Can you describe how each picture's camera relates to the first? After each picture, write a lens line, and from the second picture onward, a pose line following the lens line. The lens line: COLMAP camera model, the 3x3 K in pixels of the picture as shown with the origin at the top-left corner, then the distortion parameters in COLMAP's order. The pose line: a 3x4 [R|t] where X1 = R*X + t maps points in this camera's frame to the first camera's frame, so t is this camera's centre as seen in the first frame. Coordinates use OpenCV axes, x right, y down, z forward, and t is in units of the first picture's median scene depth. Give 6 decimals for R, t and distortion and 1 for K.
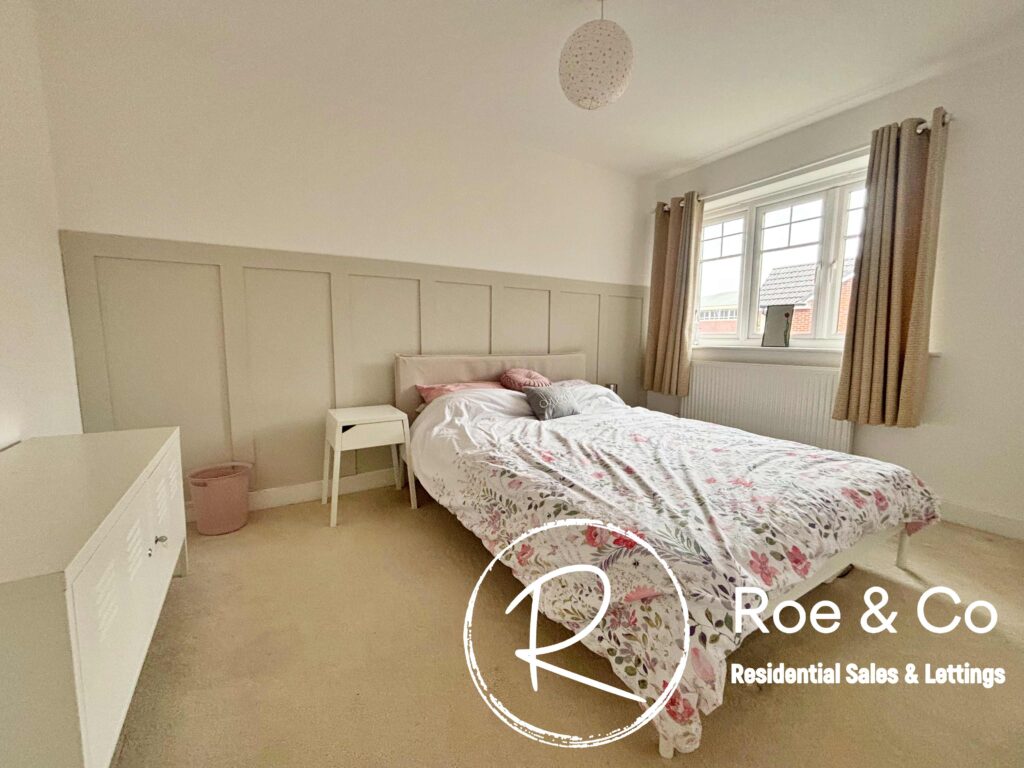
lens RADIAL K [[407.7, 0, 512.0], [0, 407.7, 384.0], [0, 0, 1]] dist [-0.000627, -0.000062]
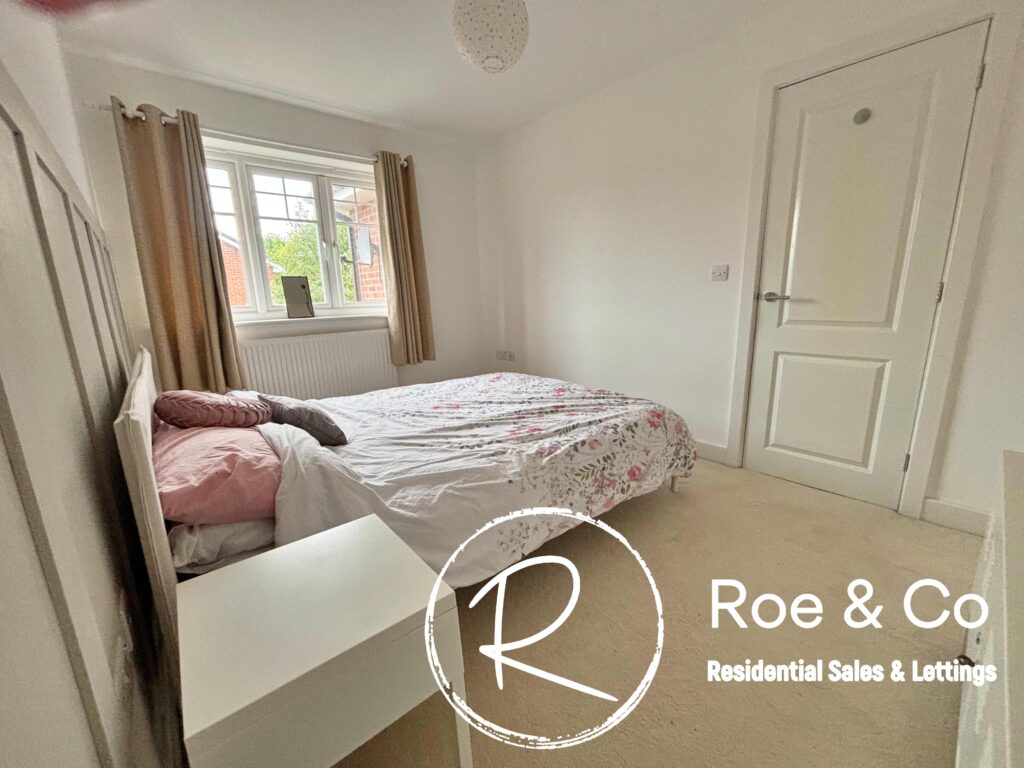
lens RADIAL K [[407.7, 0, 512.0], [0, 407.7, 384.0], [0, 0, 1]] dist [-0.000627, -0.000062]
pose [[-0.150727, -0.212265, 0.965518, -0.879356], [0.145538, 0.961270, 0.234051, -0.177882], [-0.977804, 0.175797, -0.113997, 1.177282]]
